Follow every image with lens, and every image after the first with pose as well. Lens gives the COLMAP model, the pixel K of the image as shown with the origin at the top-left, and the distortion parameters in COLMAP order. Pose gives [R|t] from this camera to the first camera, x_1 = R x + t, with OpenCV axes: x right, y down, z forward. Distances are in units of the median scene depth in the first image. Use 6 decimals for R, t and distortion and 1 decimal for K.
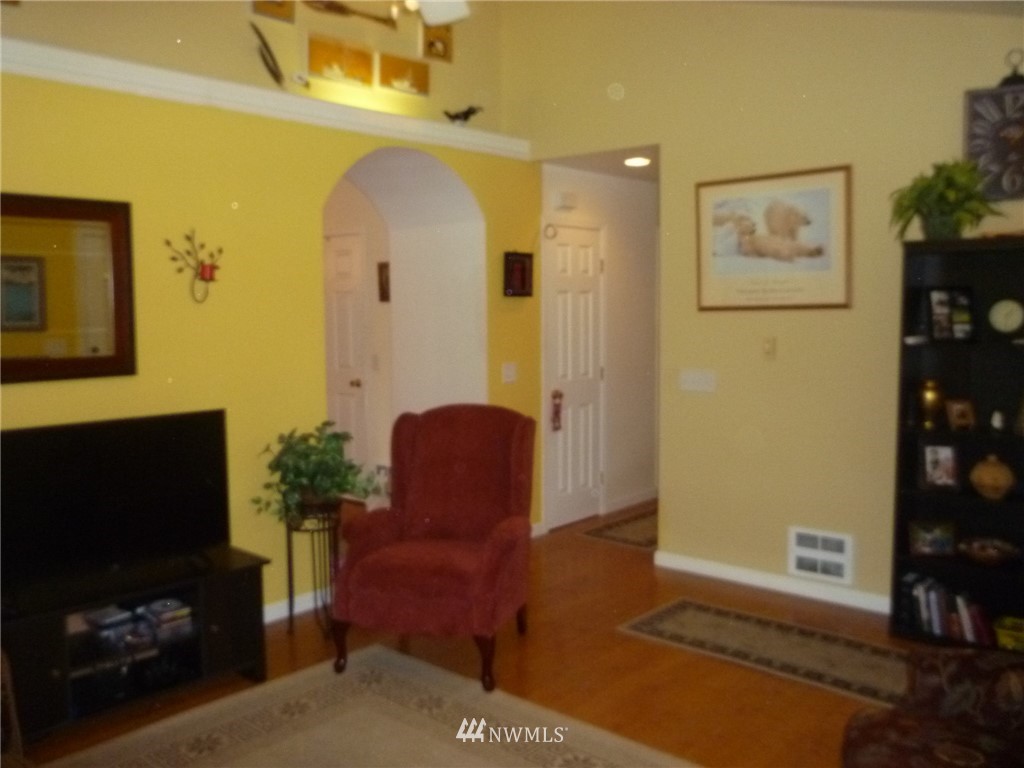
lens RADIAL K [[890.7, 0, 512.0], [0, 890.7, 384.0], [0, 0, 1]] dist [-0.041128, 0.005786]
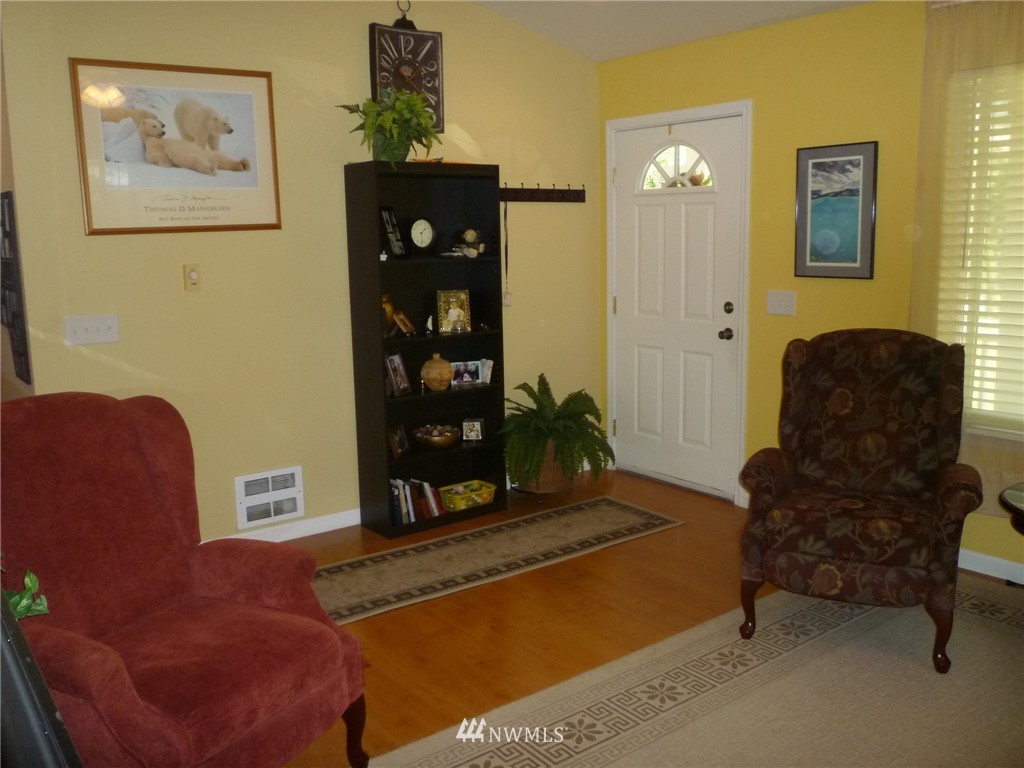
lens RADIAL K [[890.7, 0, 512.0], [0, 890.7, 384.0], [0, 0, 1]] dist [-0.041128, 0.005786]
pose [[0.186967, -0.159936, 0.969259, -0.512723], [0.099683, 0.984654, 0.143248, -0.033660], [-0.977296, 0.069836, 0.200041, 0.582386]]
